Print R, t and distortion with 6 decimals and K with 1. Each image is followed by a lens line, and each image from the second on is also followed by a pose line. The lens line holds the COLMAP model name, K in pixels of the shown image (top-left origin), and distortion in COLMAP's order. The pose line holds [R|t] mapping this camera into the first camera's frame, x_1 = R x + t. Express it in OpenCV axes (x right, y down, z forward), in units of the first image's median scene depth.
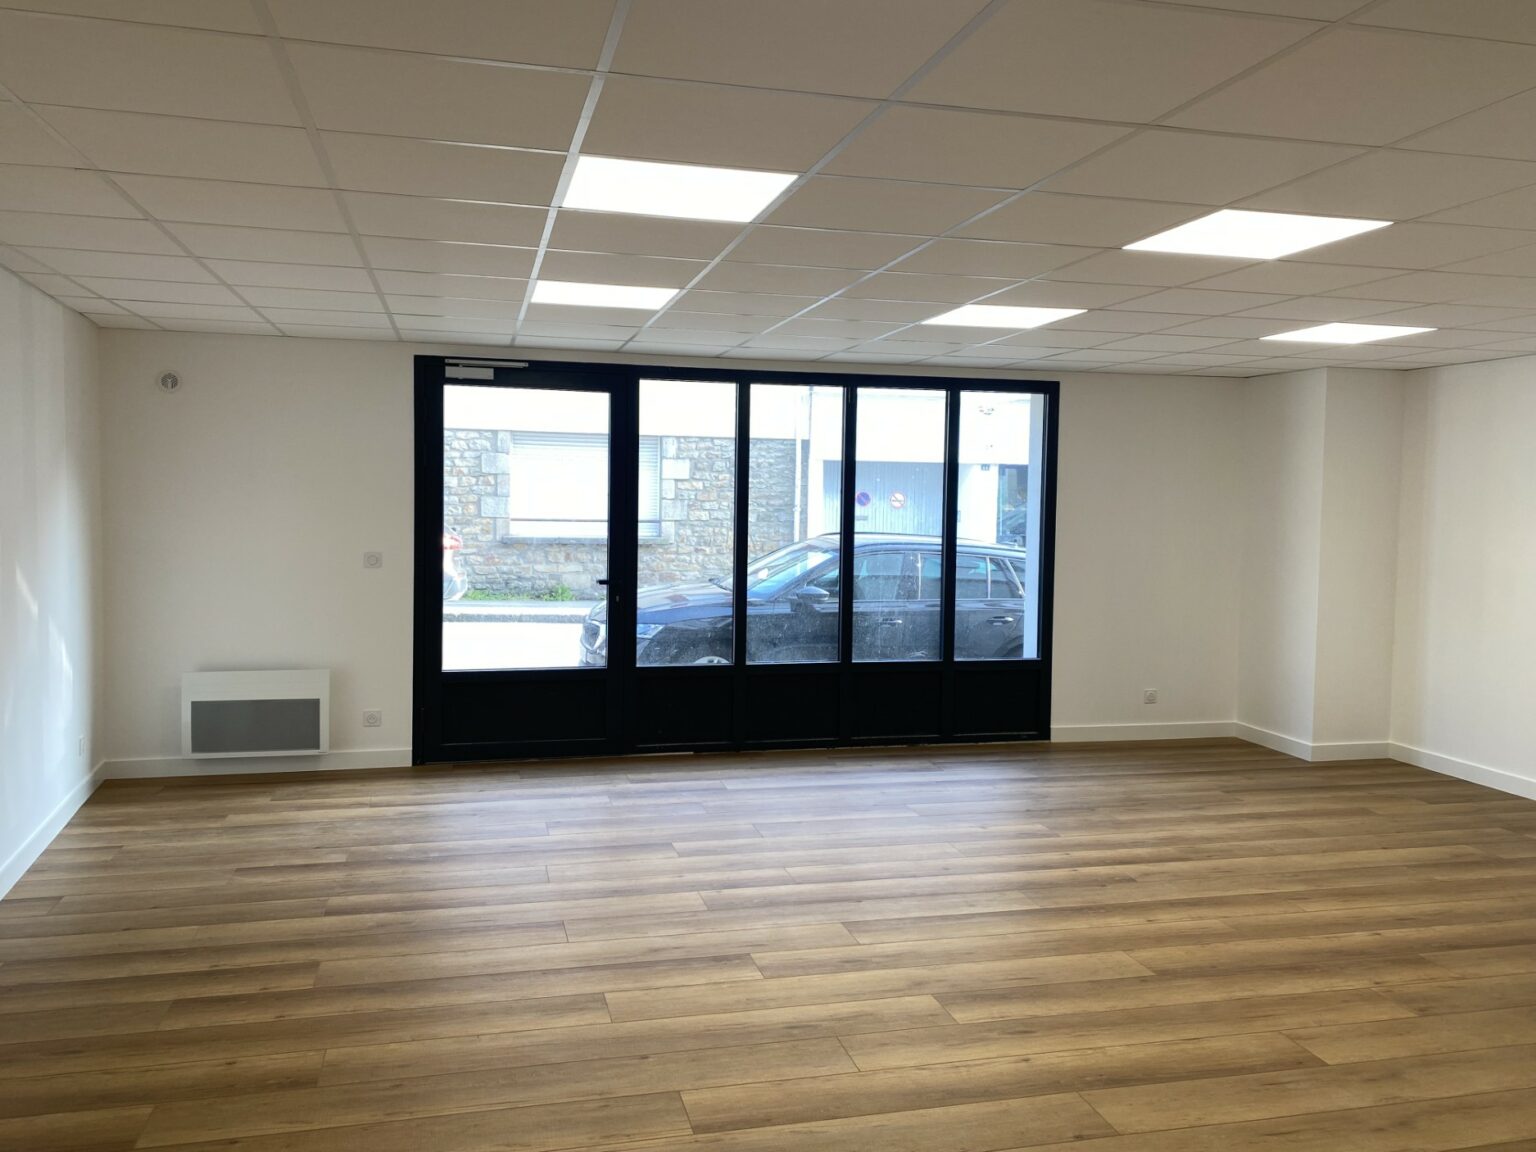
lens RADIAL K [[1226.3, 0, 768.2], [0, 1226.3, 574.6], [0, 0, 1]] dist [-0.000612, -0.002661]
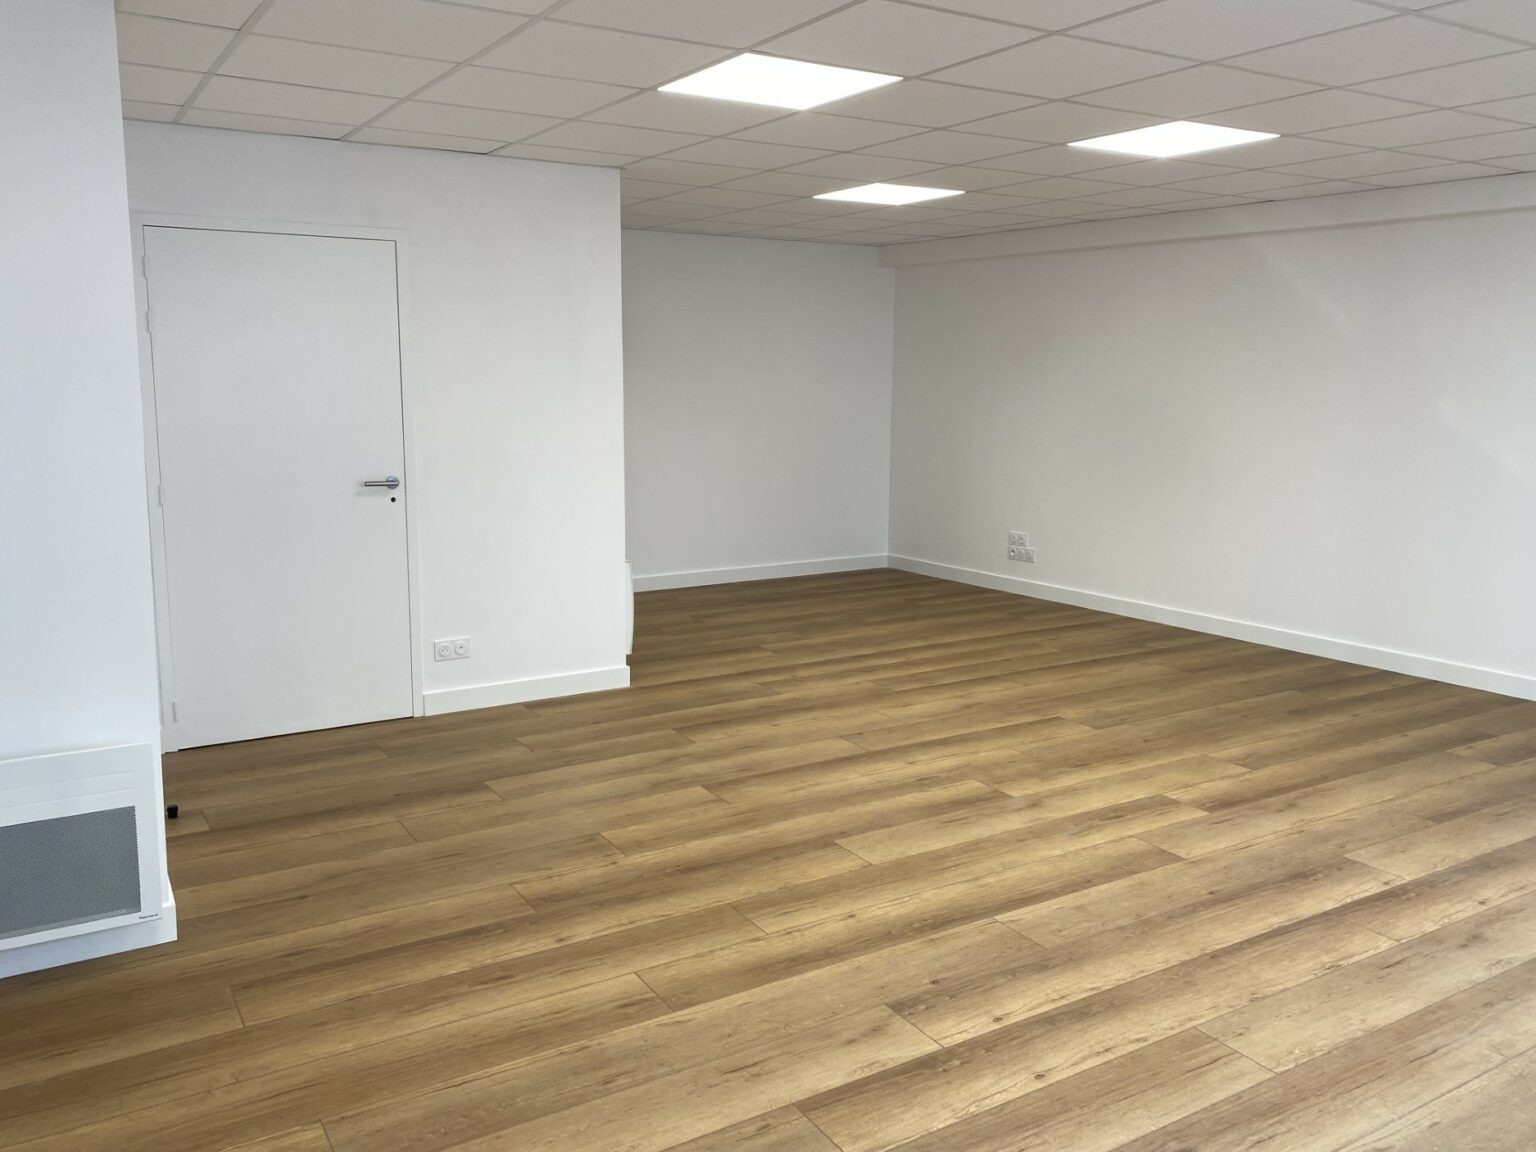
lens RADIAL K [[1226.3, 0, 766.9], [0, 1226.3, 574.7], [0, 0, 1]] dist [-0.000612, -0.002661]
pose [[-0.952608, 0.031346, -0.302582, 0.663722], [-0.038601, 0.974181, 0.222446, -0.099359], [0.301743, 0.223583, -0.926802, 1.863784]]
